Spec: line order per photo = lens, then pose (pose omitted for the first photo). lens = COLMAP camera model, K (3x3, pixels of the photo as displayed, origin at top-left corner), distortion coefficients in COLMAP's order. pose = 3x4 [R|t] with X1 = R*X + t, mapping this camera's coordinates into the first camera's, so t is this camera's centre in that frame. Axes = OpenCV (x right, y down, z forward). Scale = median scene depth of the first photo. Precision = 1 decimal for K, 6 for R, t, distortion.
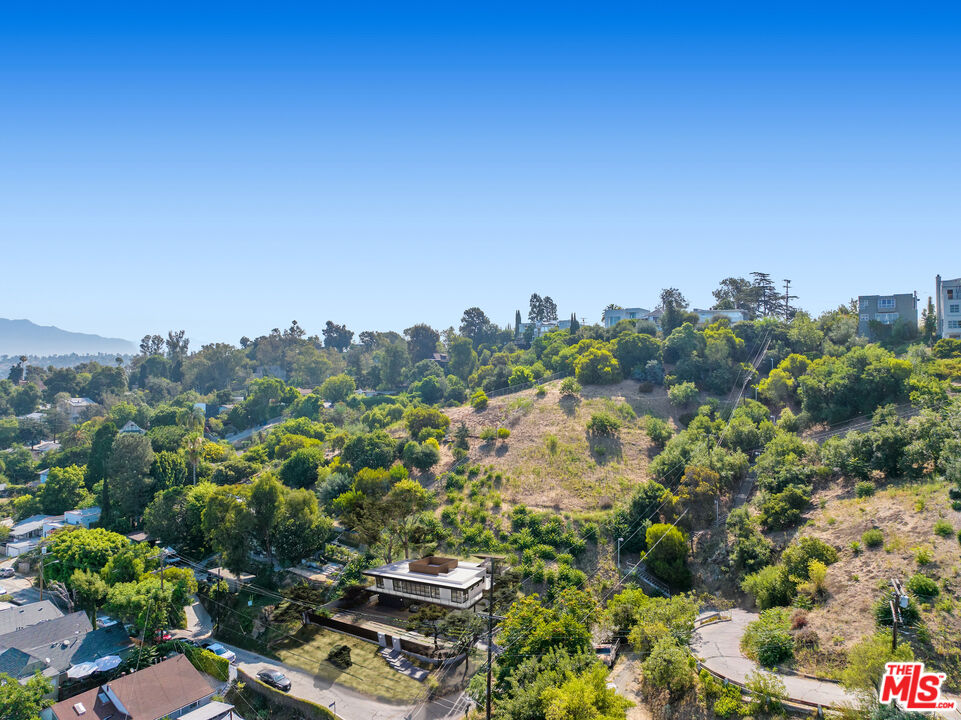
lens RADIAL K [[677.3, 0, 480.5], [0, 677.3, 360.0], [0, 0, 1]] dist [-0.037335, -0.000874]
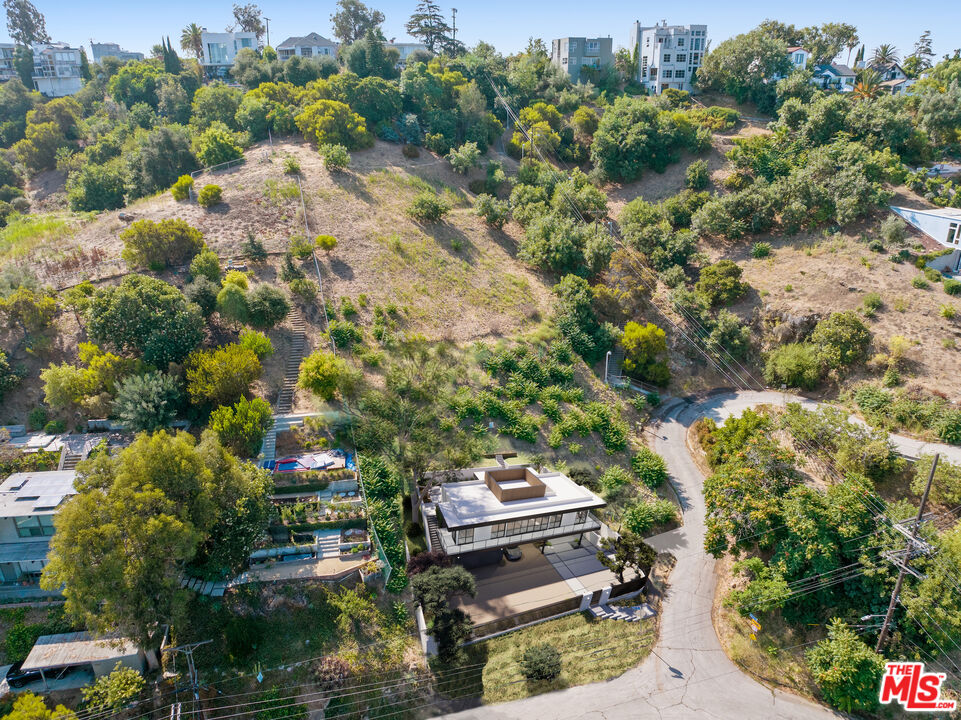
lens RADIAL K [[679.3, 0, 480.5], [0, 679.3, 360.0], [0, 0, 1]] dist [-0.061439, 0.042596]
pose [[0.654860, -0.292034, 0.697047, -0.360635], [0.002267, 0.923080, 0.384603, -0.041712], [-0.755747, -0.250280, 0.605150, 0.431719]]
